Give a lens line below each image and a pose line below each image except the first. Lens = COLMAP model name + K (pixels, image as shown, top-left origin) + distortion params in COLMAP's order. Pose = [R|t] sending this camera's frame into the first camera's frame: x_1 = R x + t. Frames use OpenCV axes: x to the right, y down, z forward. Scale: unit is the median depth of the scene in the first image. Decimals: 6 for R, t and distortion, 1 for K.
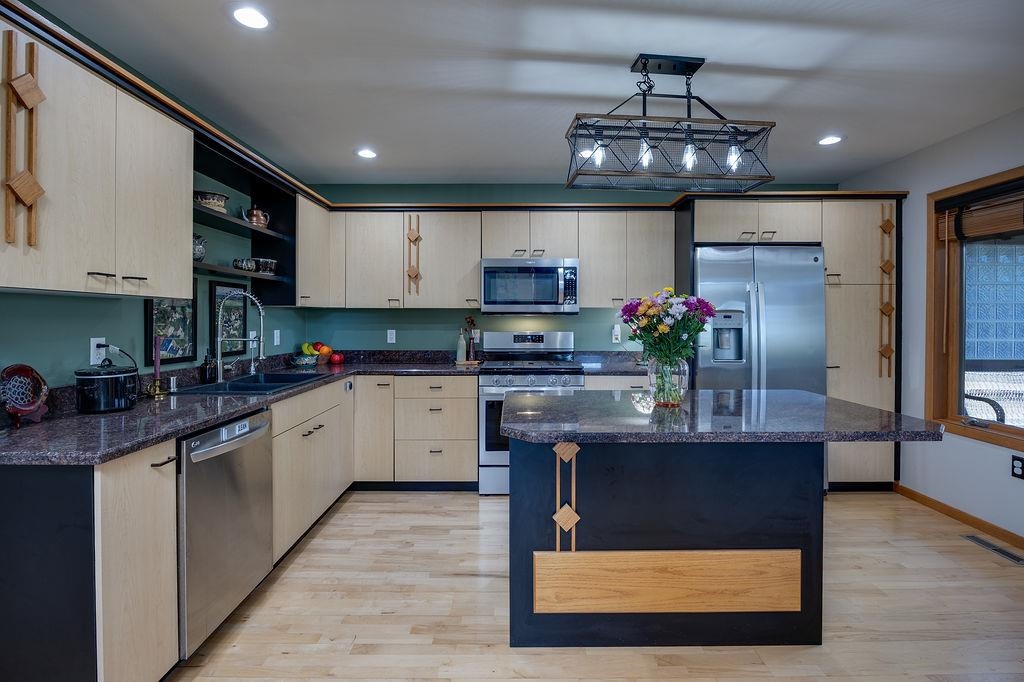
lens RADIAL K [[473.1, 0, 513.2], [0, 473.1, 326.1], [0, 0, 1]] dist [-0.010078, 0.000058]
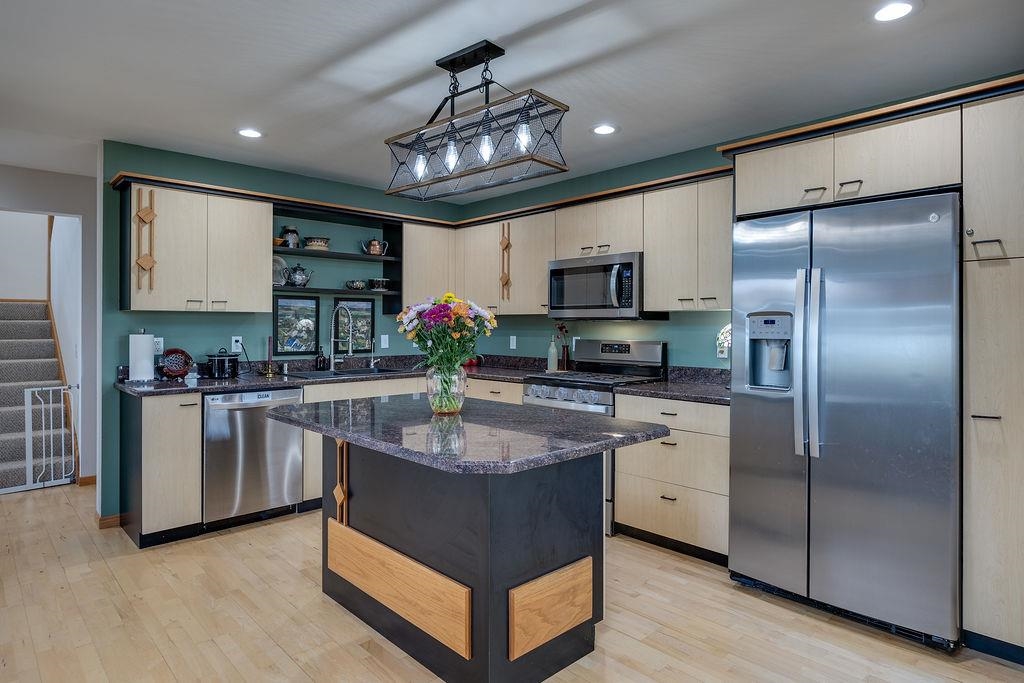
lens RADIAL K [[583.3, 0, 514.1], [0, 583.3, 326.5], [0, 0, 1]] dist [0.001837, -0.000085]
pose [[0.687267, 0.001192, -0.726404, 0.811109], [-0.011153, 0.999898, -0.008911, -0.001796], [0.726320, 0.014226, 0.687210, 0.172326]]
